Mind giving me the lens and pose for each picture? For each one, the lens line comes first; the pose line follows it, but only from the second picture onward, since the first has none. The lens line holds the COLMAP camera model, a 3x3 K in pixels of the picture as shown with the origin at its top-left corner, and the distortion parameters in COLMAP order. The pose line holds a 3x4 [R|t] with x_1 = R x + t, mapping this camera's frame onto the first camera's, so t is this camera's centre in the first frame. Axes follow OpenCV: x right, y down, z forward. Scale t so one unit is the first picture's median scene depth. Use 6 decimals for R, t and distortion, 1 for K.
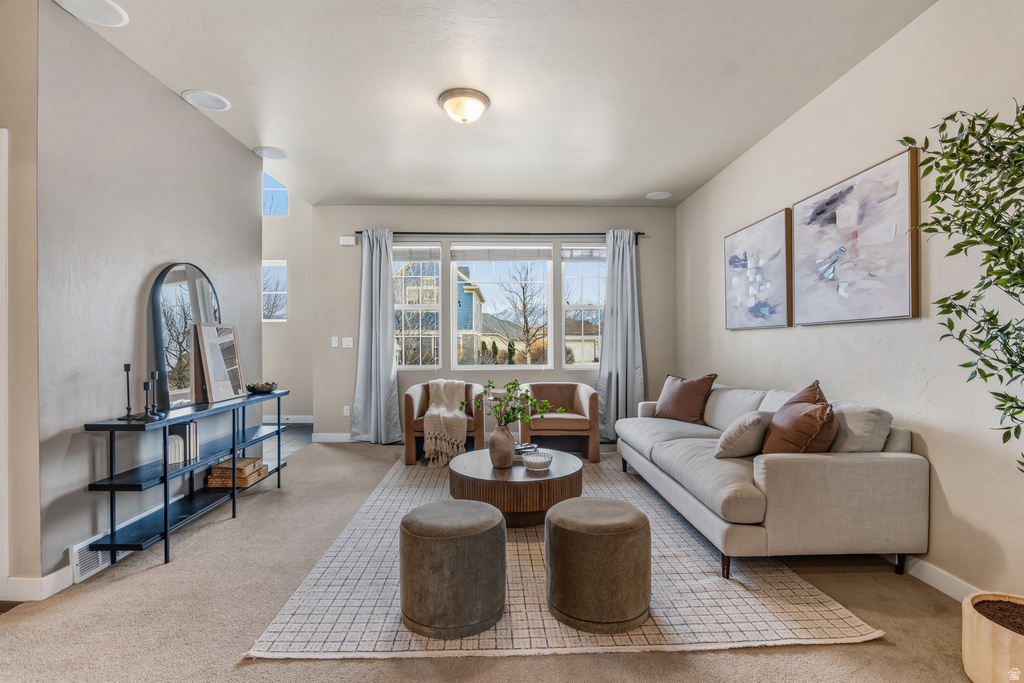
lens RADIAL K [[481.1, 0, 515.8], [0, 481.1, 343.0], [0, 0, 1]] dist [-0.004843, -0.000676]
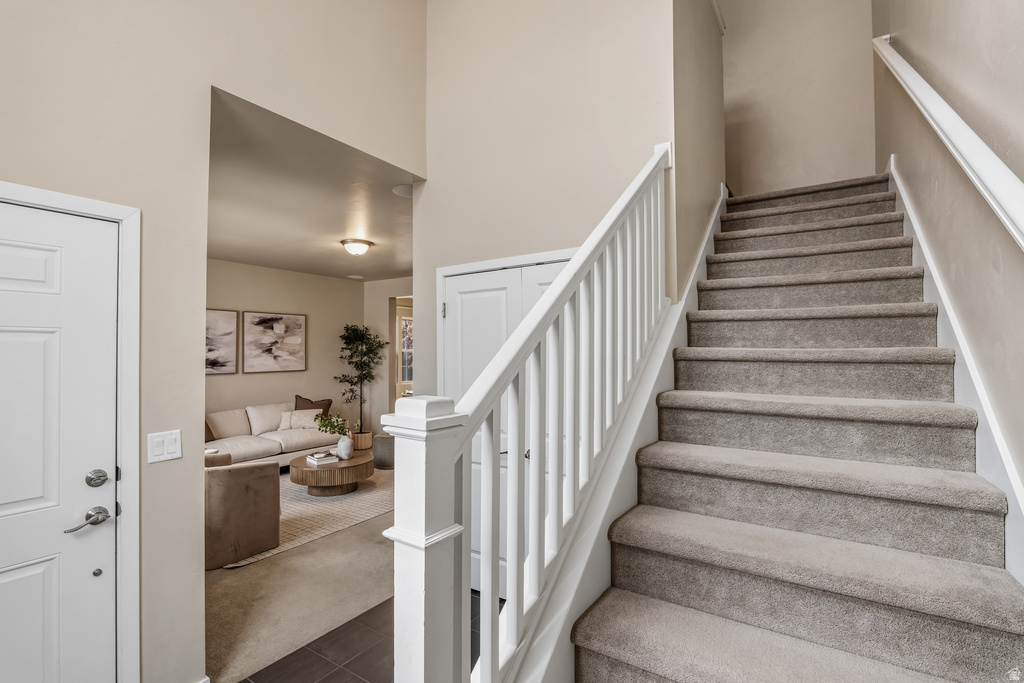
lens RADIAL K [[481.1, 0, 511.9], [0, 481.1, 342.6], [0, 0, 1]] dist [-0.004843, -0.000676]
pose [[-0.814292, 0.008990, 0.580386, -1.482499], [-0.000322, 0.999873, -0.015940, -0.132110], [-0.580456, -0.013167, -0.814185, 1.991276]]
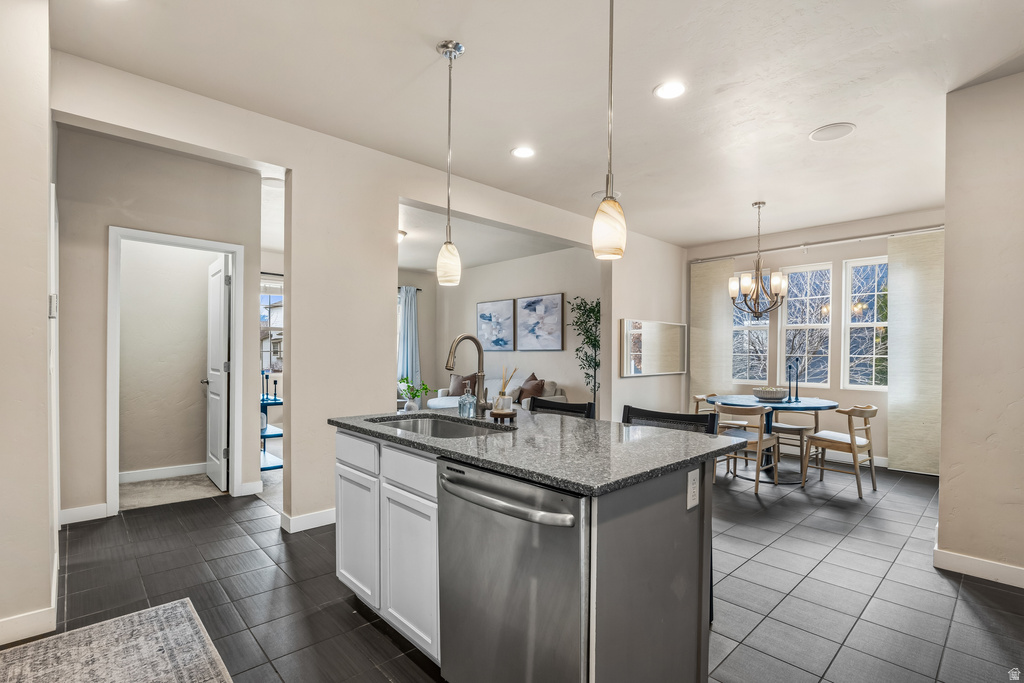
lens RADIAL K [[481.1, 0, 511.9], [0, 481.1, 350.5], [0, 0, 1]] dist [-0.004843, -0.000676]
pose [[0.754366, 0.010872, 0.656364, -0.989170], [-0.009056, 0.999940, -0.006156, -0.021558], [-0.656392, -0.001300, 0.754419, -0.760503]]
